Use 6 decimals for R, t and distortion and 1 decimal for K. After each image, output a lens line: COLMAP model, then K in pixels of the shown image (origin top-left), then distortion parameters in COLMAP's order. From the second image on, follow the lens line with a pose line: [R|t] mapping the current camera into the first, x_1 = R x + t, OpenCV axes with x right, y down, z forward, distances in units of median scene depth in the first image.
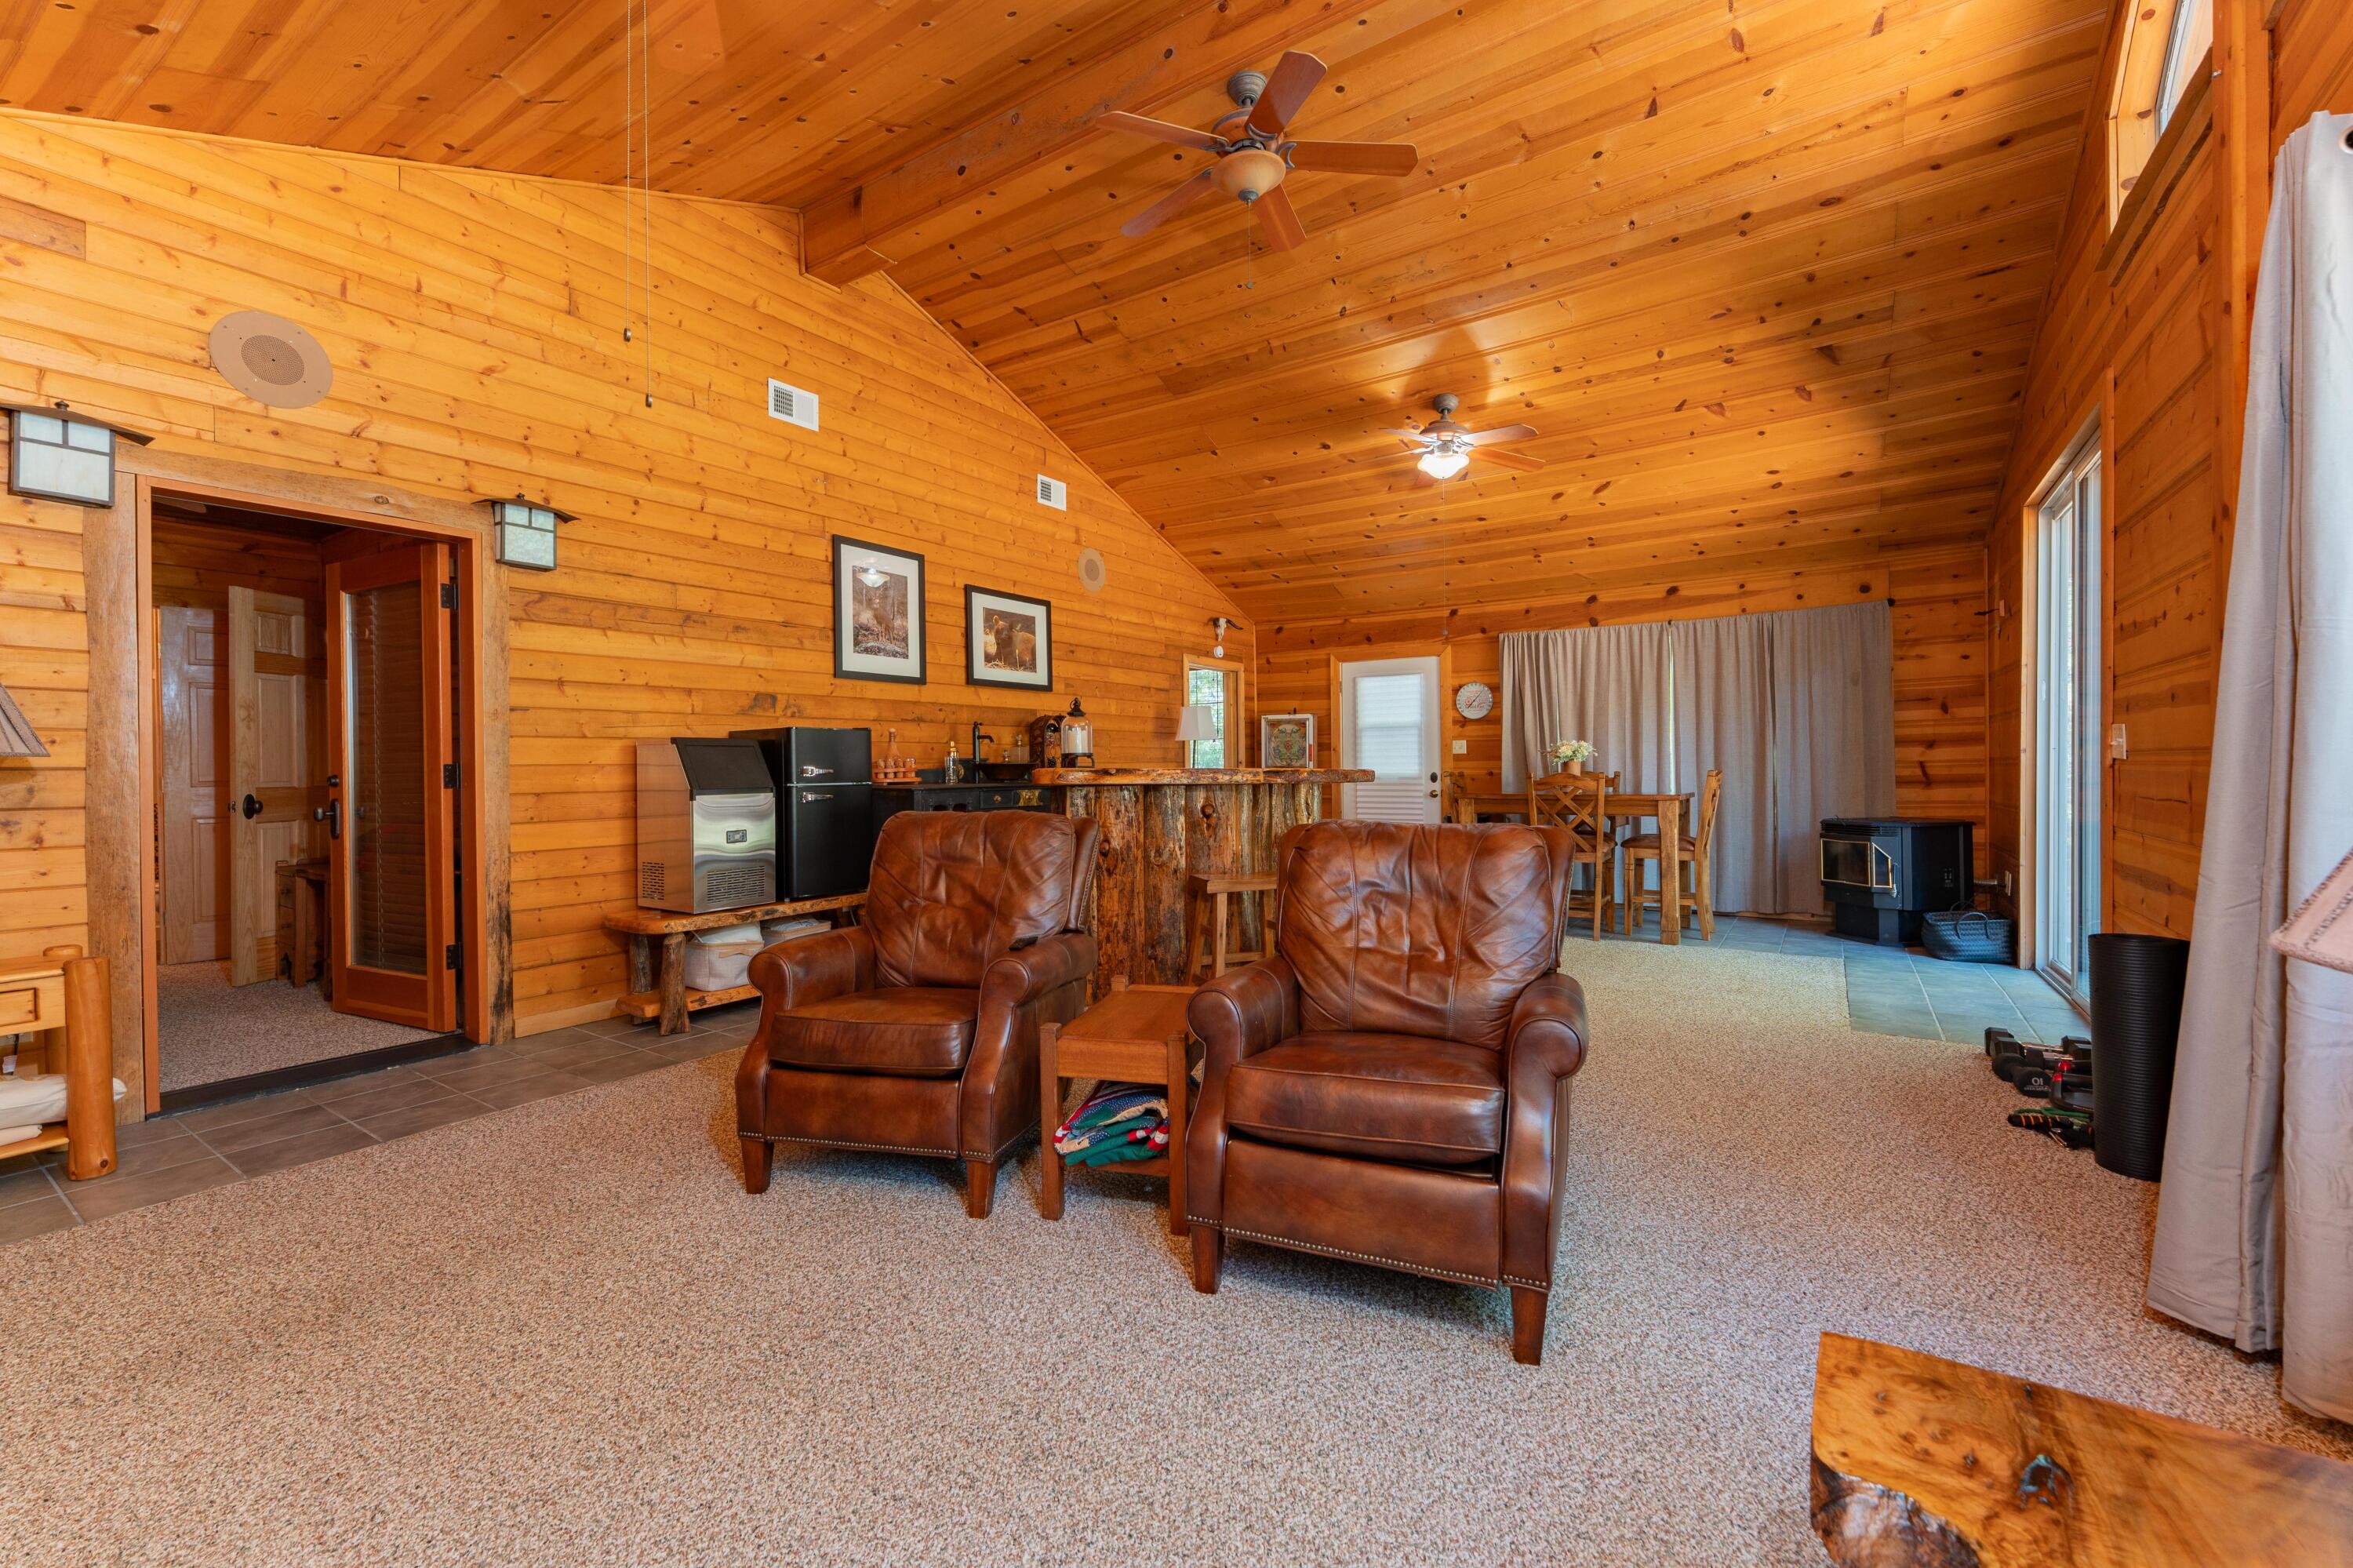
lens RADIAL K [[973.0, 0, 1178.7], [0, 973.0, 770.0], [0, 0, 1]] dist [-0.003013, -0.000018]
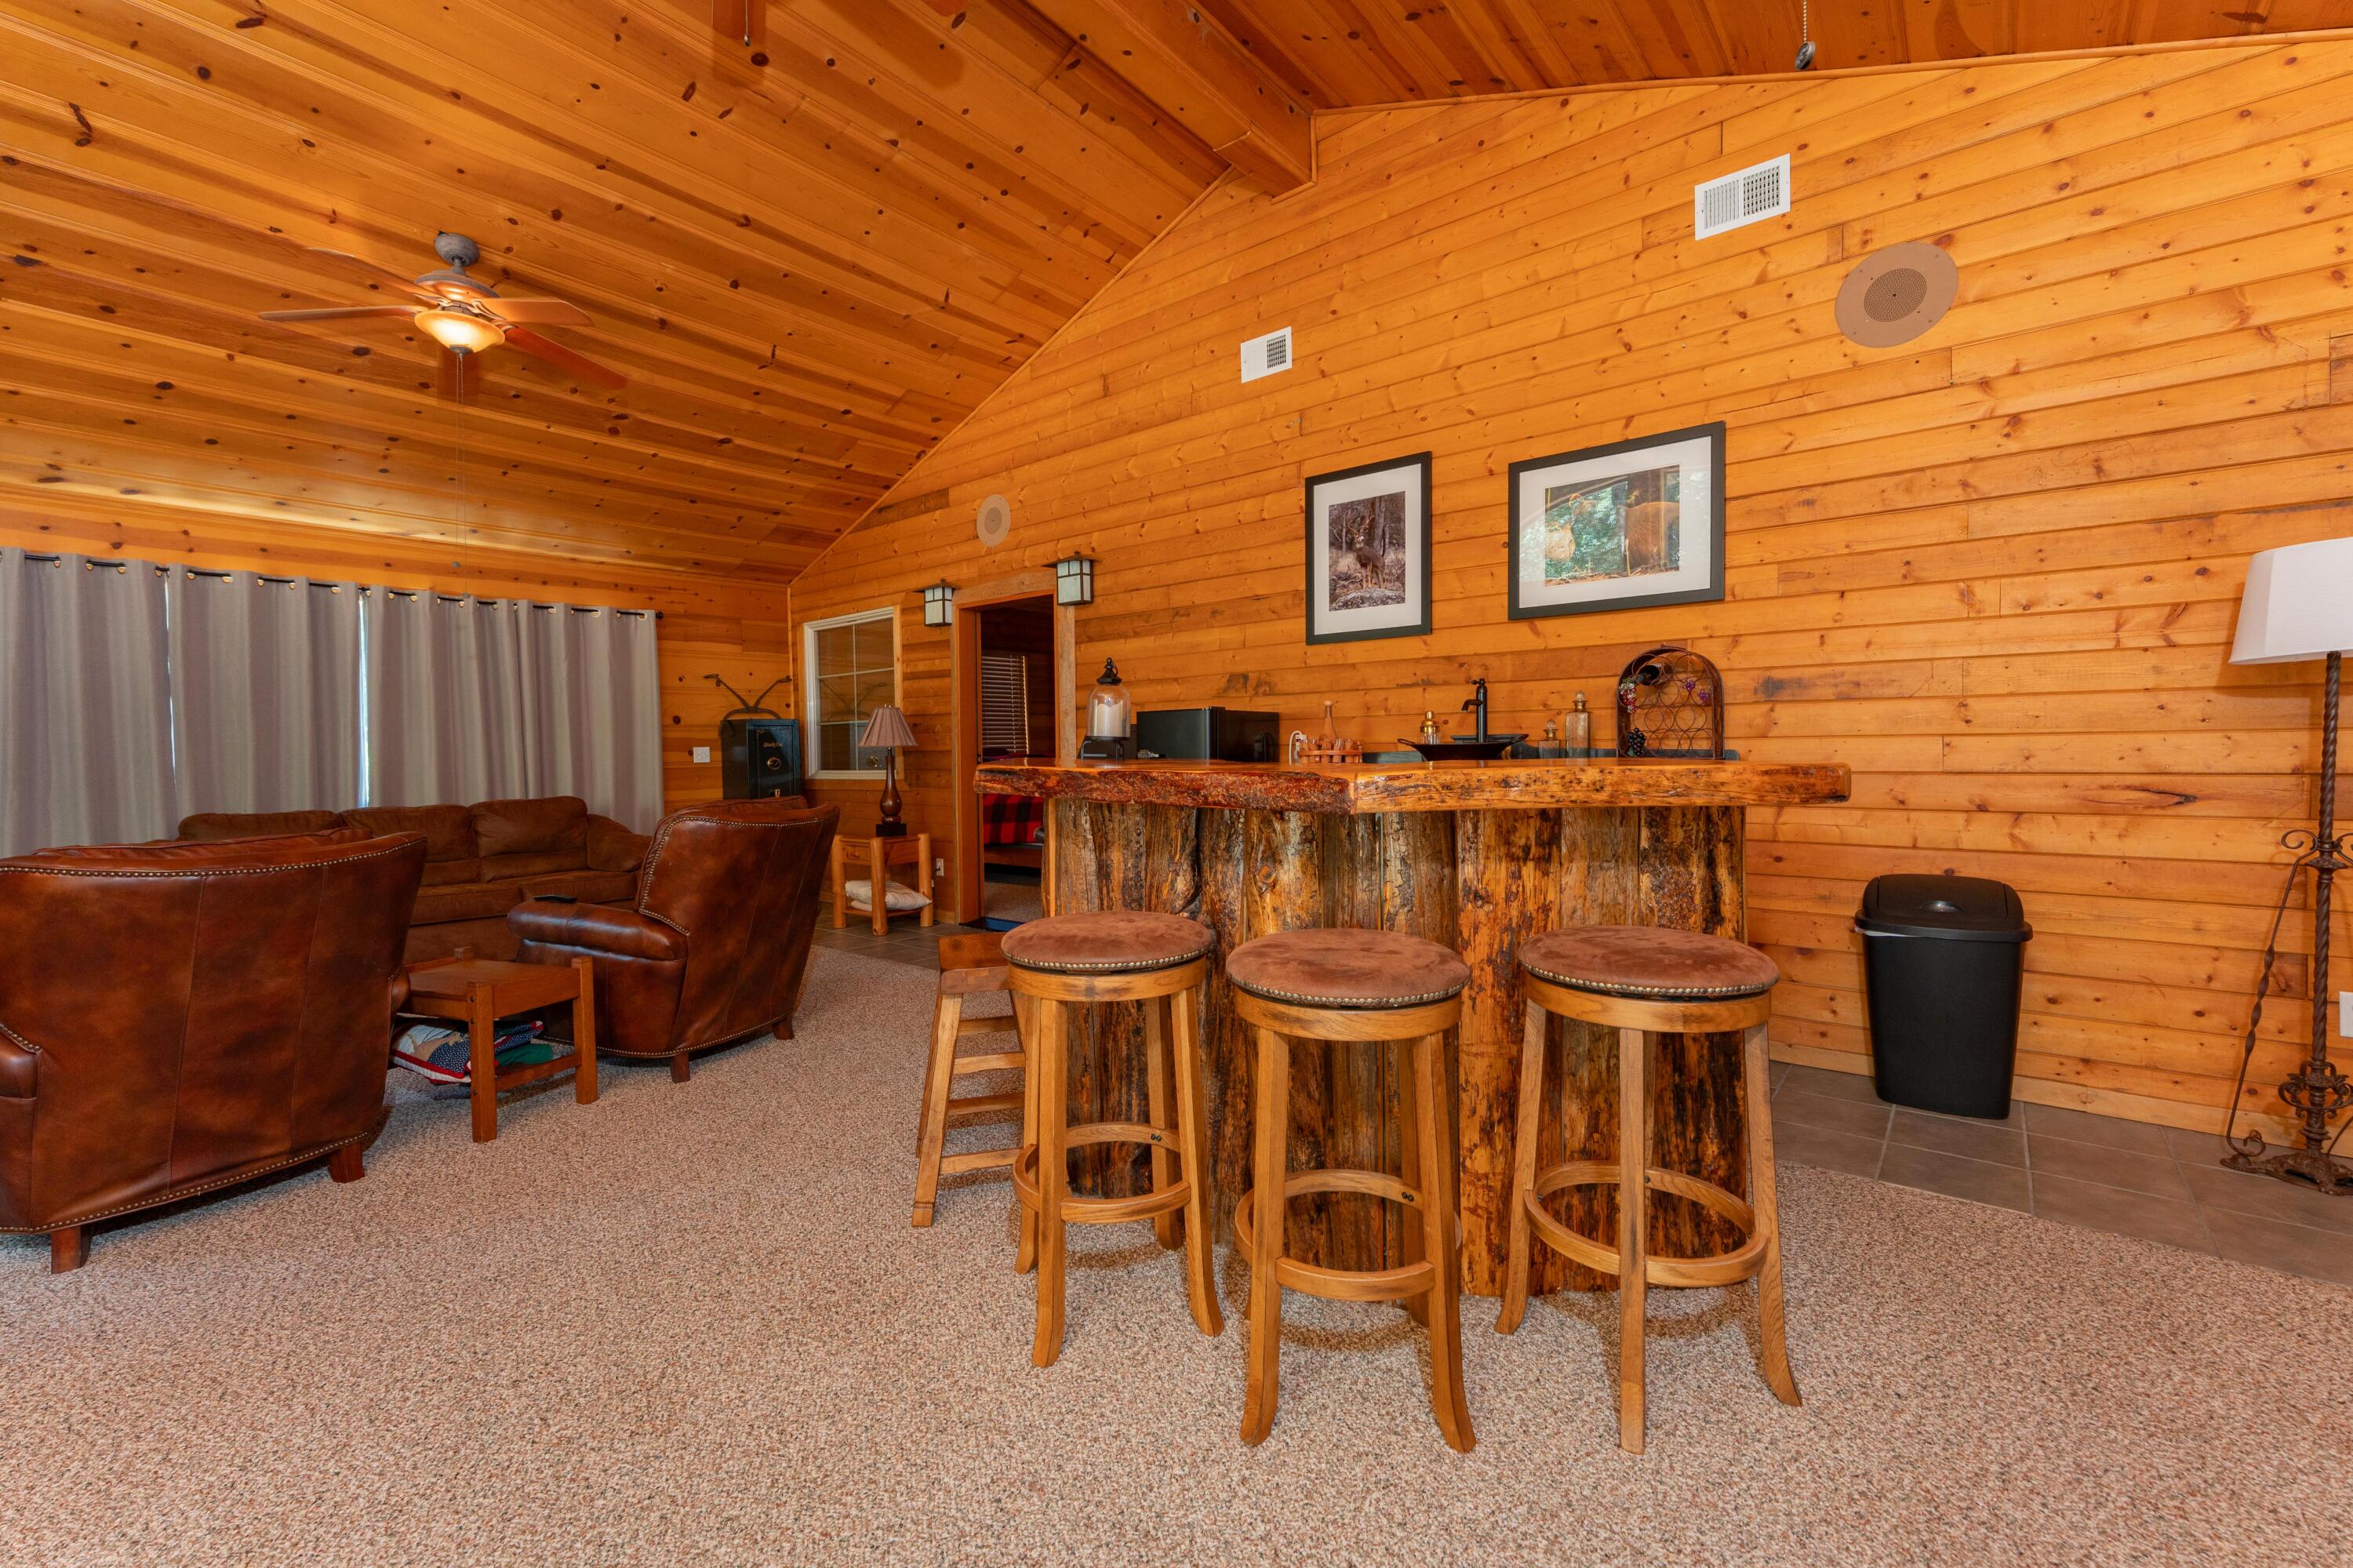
lens RADIAL K [[972.4, 0, 1200.9], [0, 972.4, 767.1], [0, 0, 1]] dist [-0.002420, 0.000949]
pose [[-0.095965, 0.027821, -0.994996, 0.418887], [0.009450, 0.999590, 0.027038, -0.009112], [0.995340, -0.006808, -0.096189, 0.803590]]
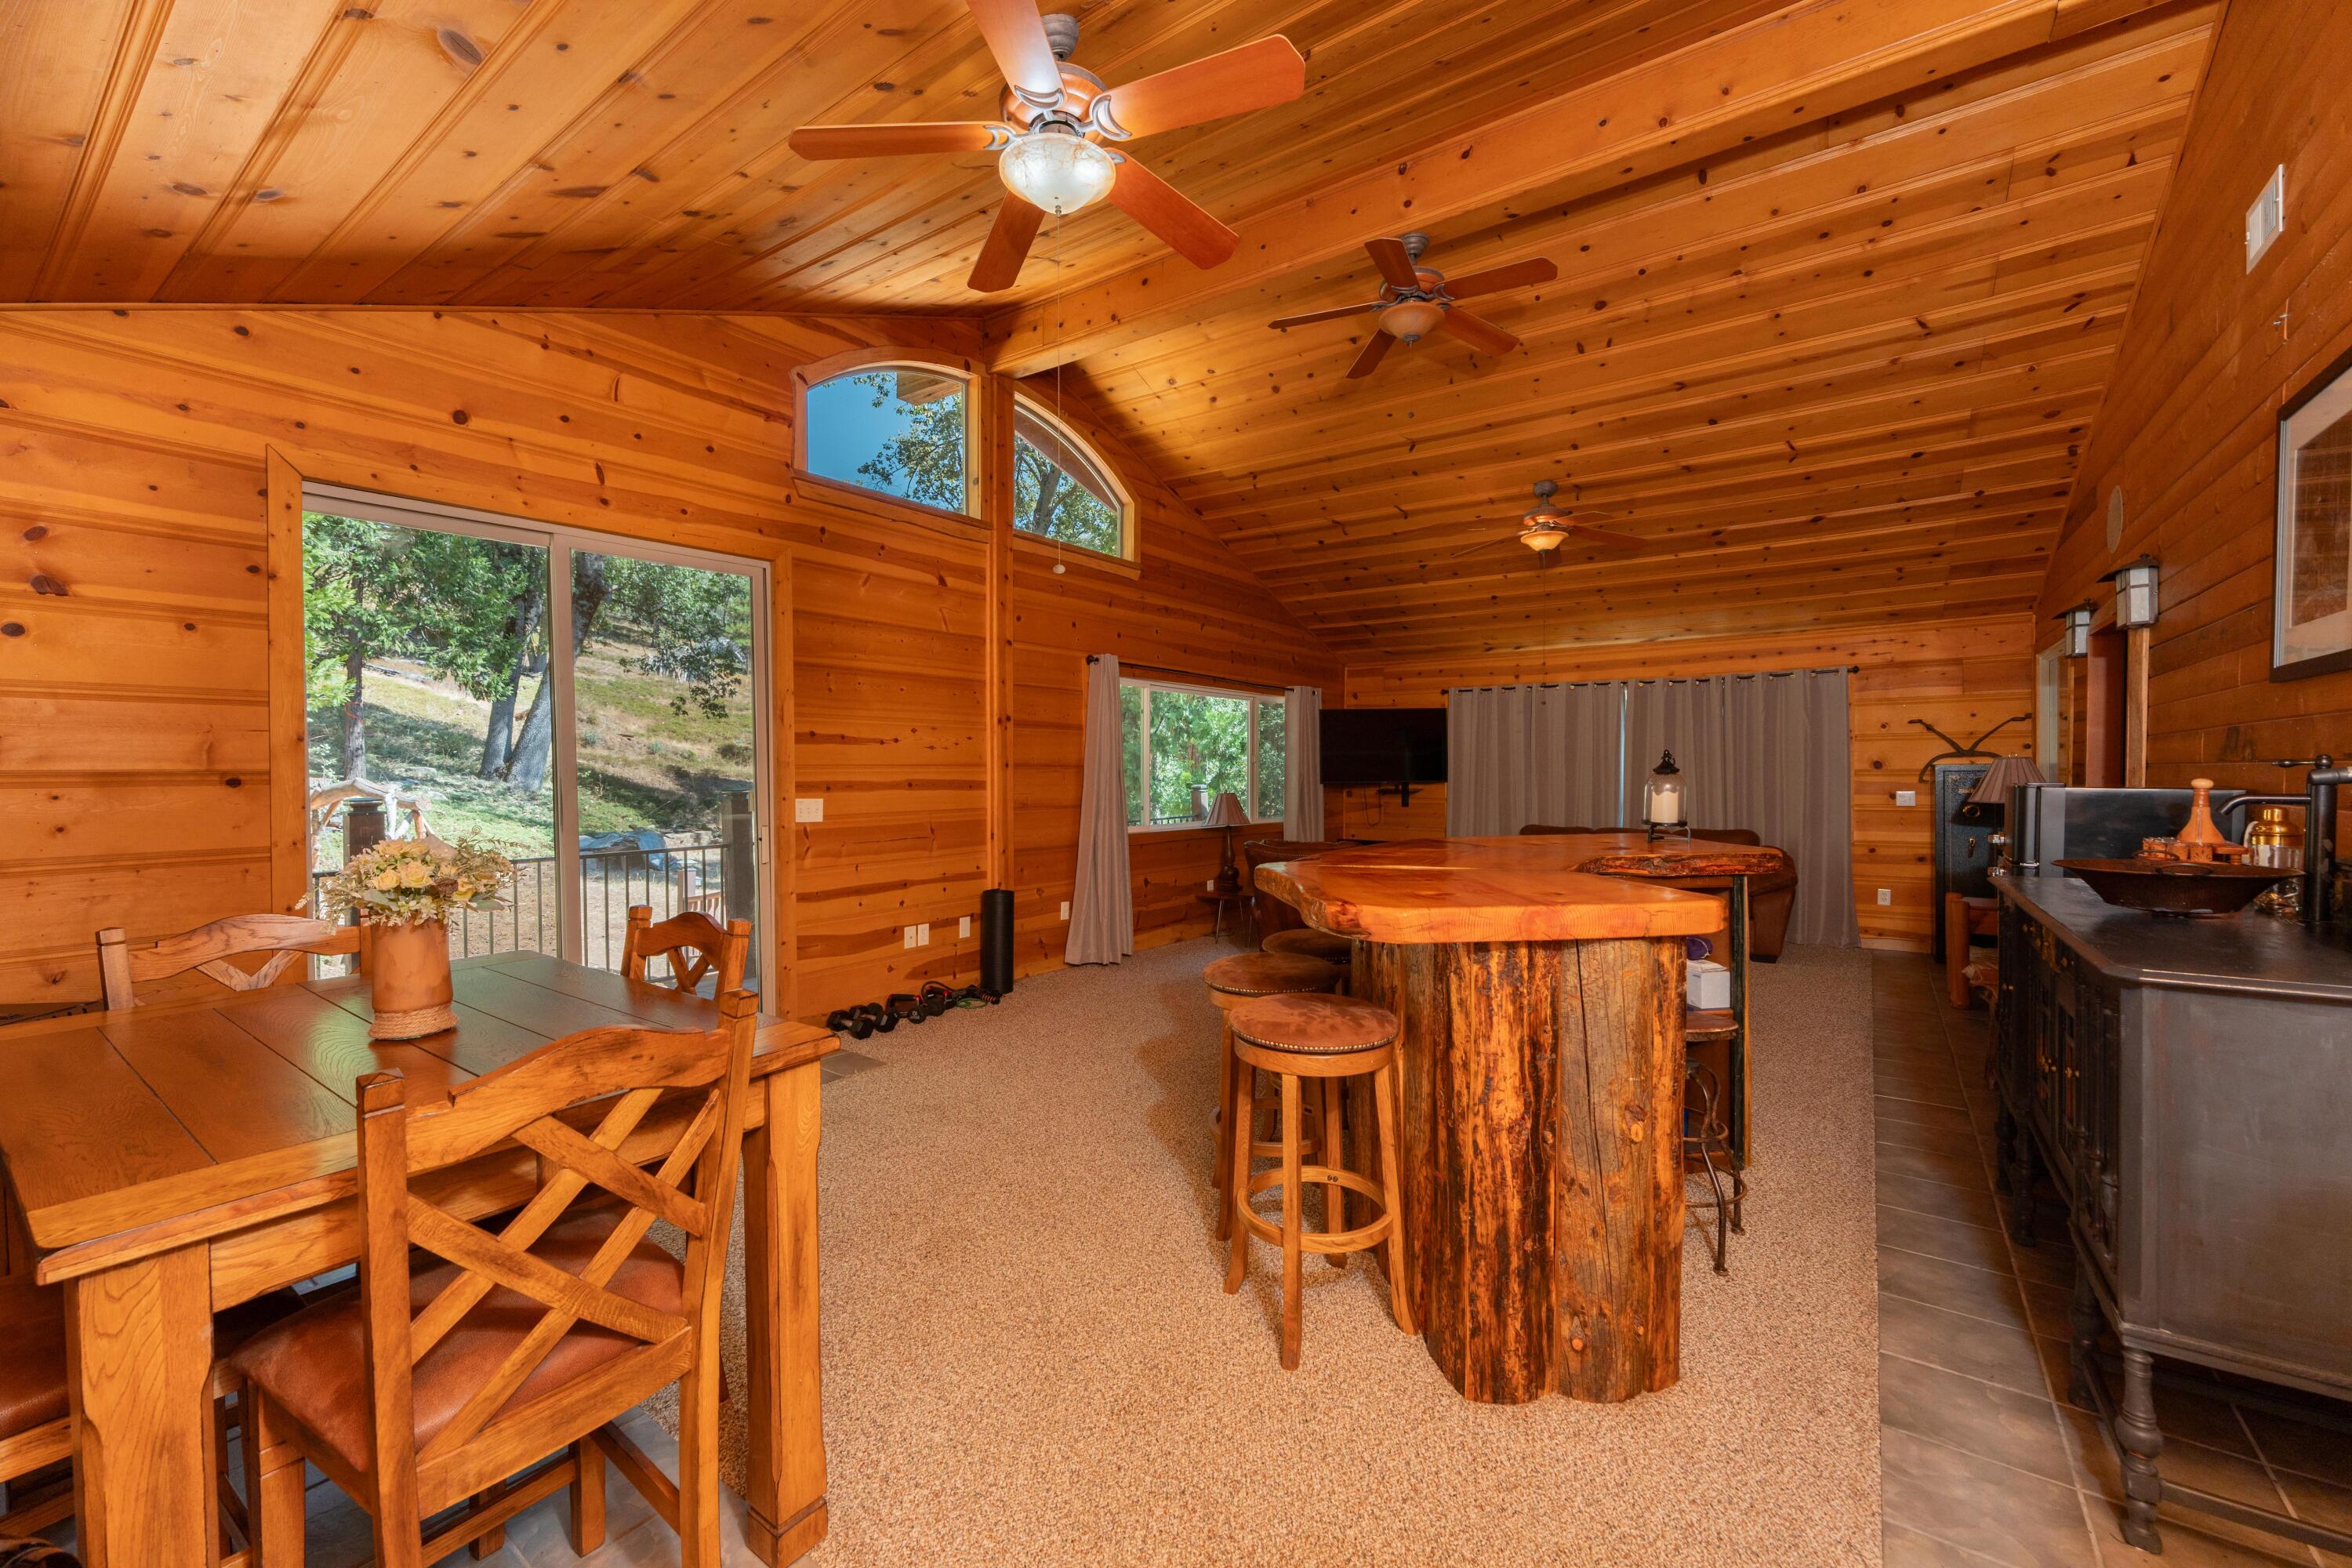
lens RADIAL K [[935.5, 0, 1173.3], [0, 935.5, 784.6], [0, 0, 1]] dist [0.002393, -0.000423]
pose [[-0.998693, 0.011423, 0.049821, 0.179417], [0.012505, 0.999692, 0.021459, -0.047676], [-0.049561, 0.022054, -0.998528, 1.251206]]
